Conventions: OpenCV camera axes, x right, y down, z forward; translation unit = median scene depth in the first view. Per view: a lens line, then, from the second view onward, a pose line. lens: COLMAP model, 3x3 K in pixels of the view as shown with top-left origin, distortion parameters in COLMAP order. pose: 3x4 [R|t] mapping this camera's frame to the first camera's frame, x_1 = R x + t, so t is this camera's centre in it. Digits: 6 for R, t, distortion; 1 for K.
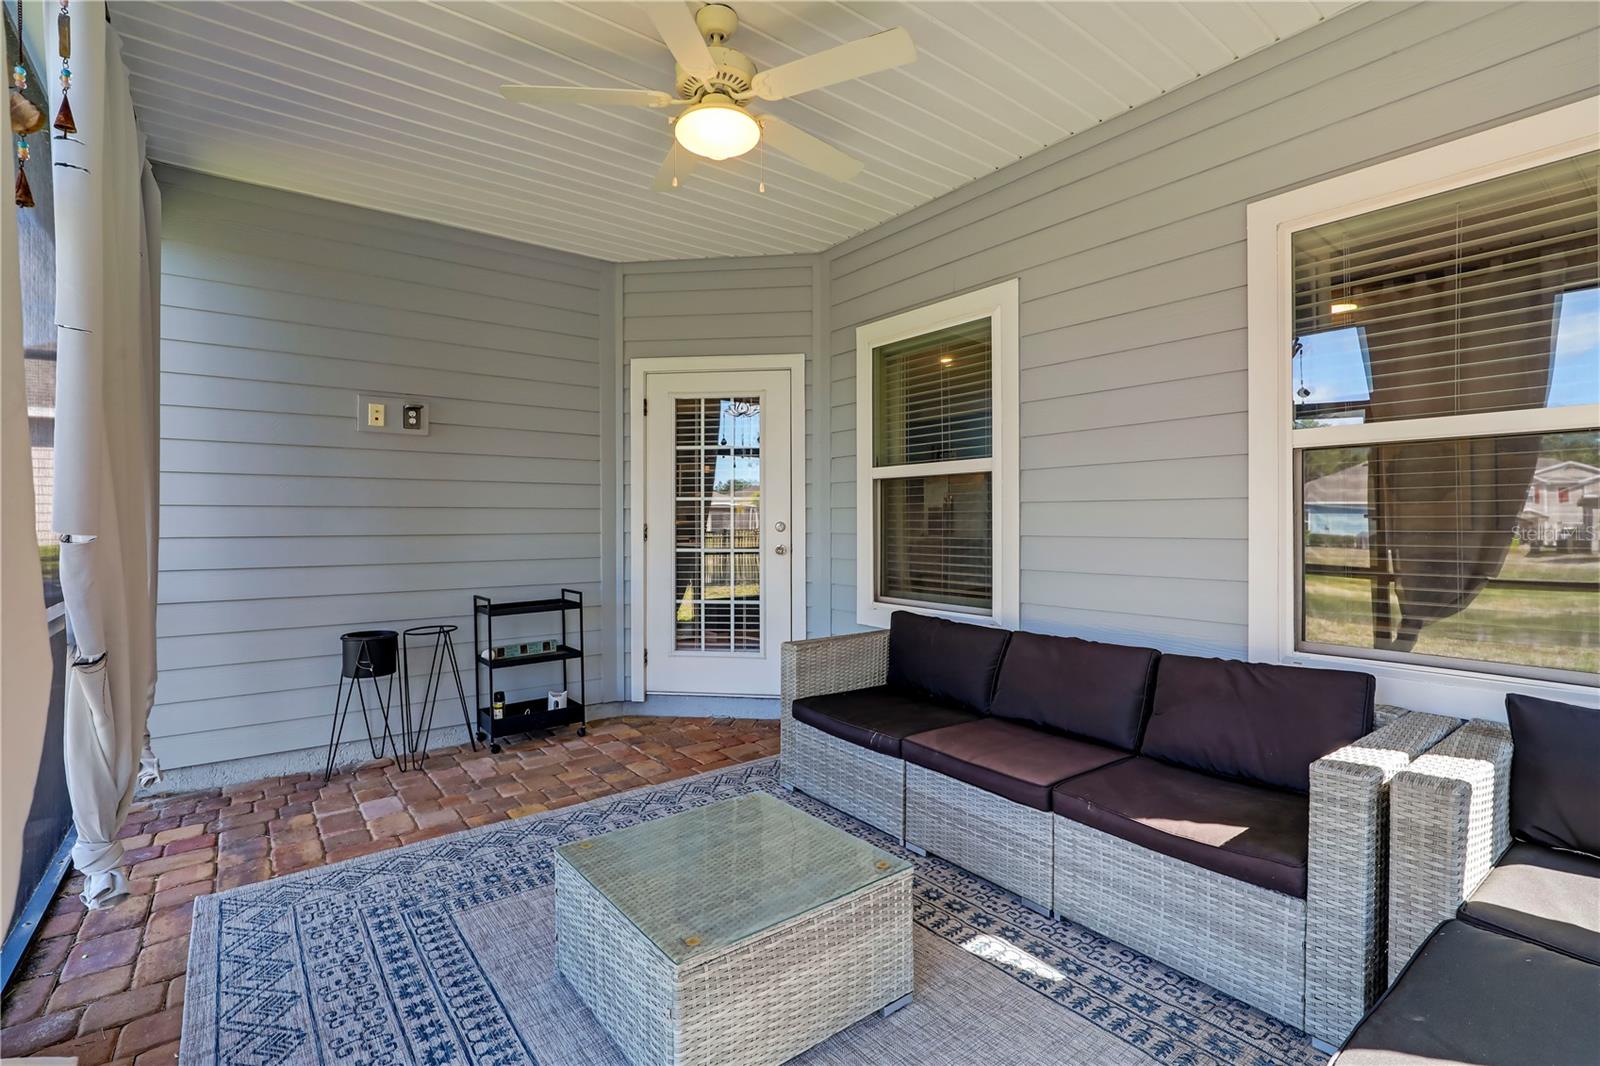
lens RADIAL K [[730.3, 0, 804.9], [0, 730.3, 509.9], [0, 0, 1]] dist [0.036164, 0.000082]
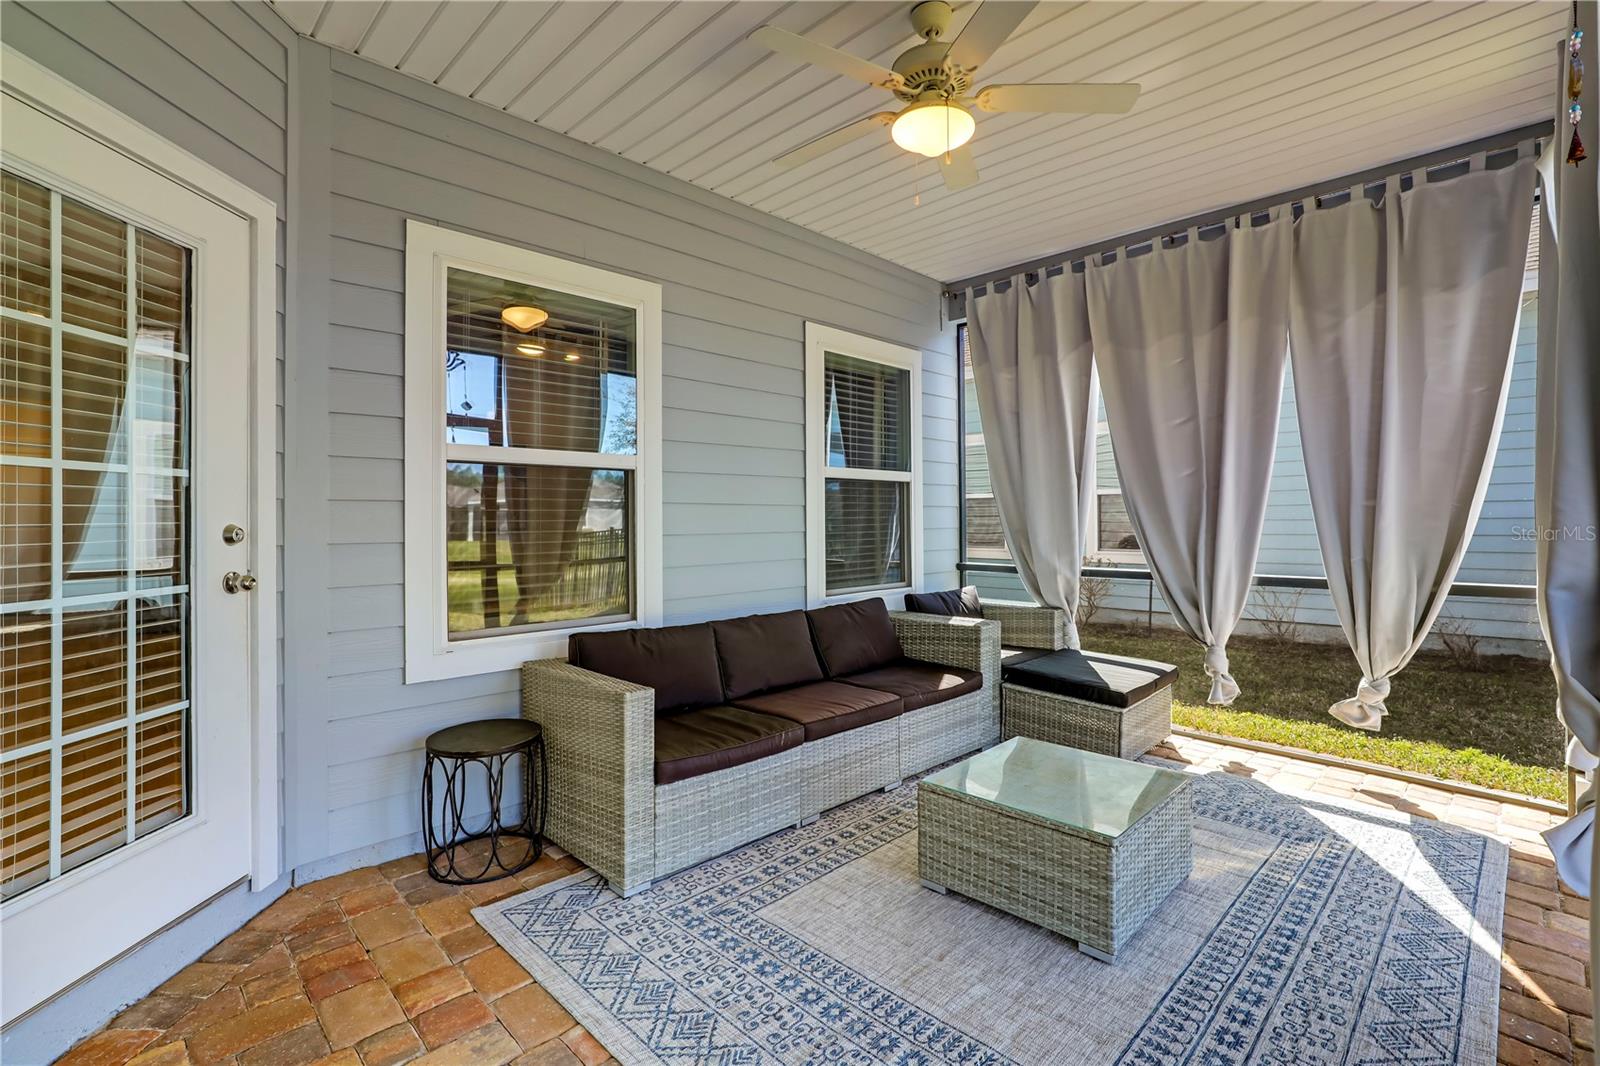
lens RADIAL K [[748.7, 0, 803.0], [0, 748.7, 523.4], [0, 0, 1]] dist [-0.053995, 0.024507]
pose [[-0.125429, 0.000619, 0.992102, -1.060606], [-0.000485, 1.000000, -0.000685, 0.025885], [-0.992102, -0.000567, -0.125429, 1.295208]]
